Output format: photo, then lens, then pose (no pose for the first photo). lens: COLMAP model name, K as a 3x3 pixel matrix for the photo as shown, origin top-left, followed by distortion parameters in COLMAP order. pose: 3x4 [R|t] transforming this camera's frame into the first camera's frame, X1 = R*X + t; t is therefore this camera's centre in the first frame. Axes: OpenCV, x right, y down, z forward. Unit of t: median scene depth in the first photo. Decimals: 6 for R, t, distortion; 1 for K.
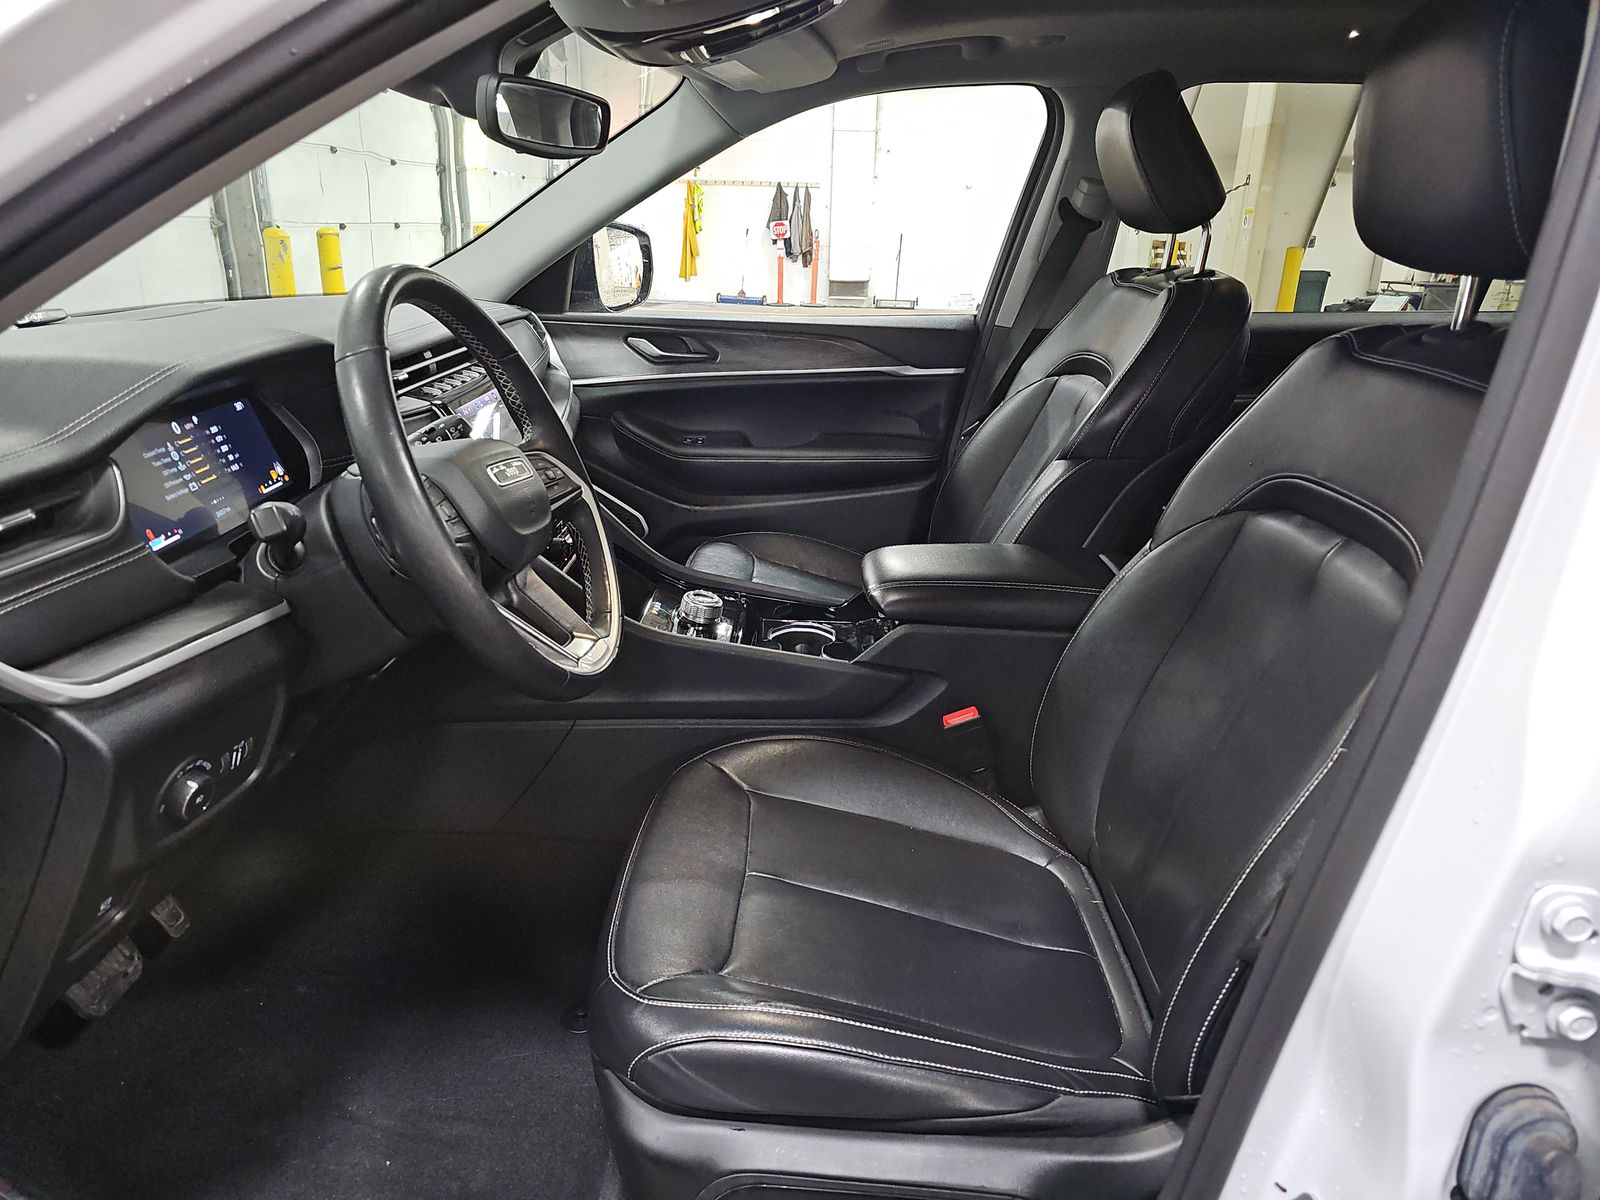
lens RADIAL K [[1032.4, 0, 790.8], [0, 1032.4, 591.2], [0, 0, 1]] dist [0.084055, -0.108596]
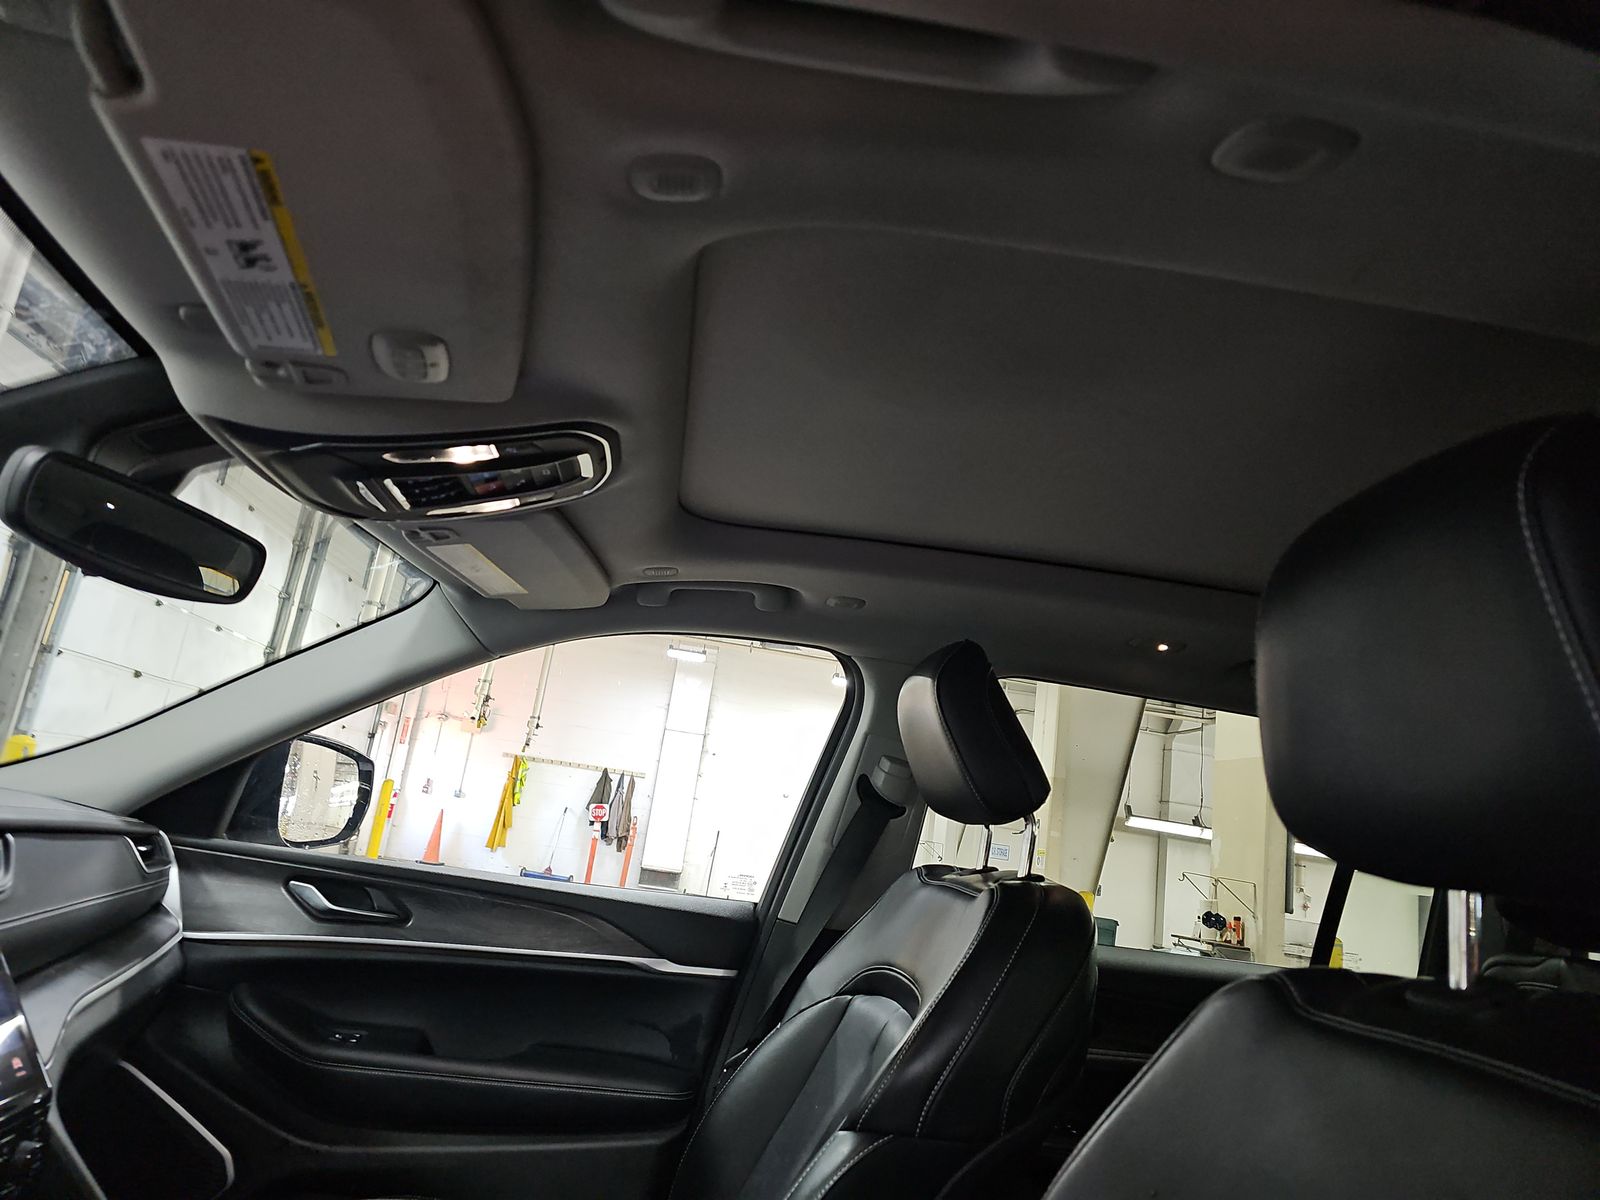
lens RADIAL K [[1032.4, 0, 790.8], [0, 1032.4, 591.2], [0, 0, 1]] dist [0.084055, -0.108596]
pose [[0.979057, 0.156010, 0.130796, 0.063505], [-0.062959, 0.842991, -0.534231, -0.042784], [-0.193605, 0.514808, 0.835158, 0.208075]]
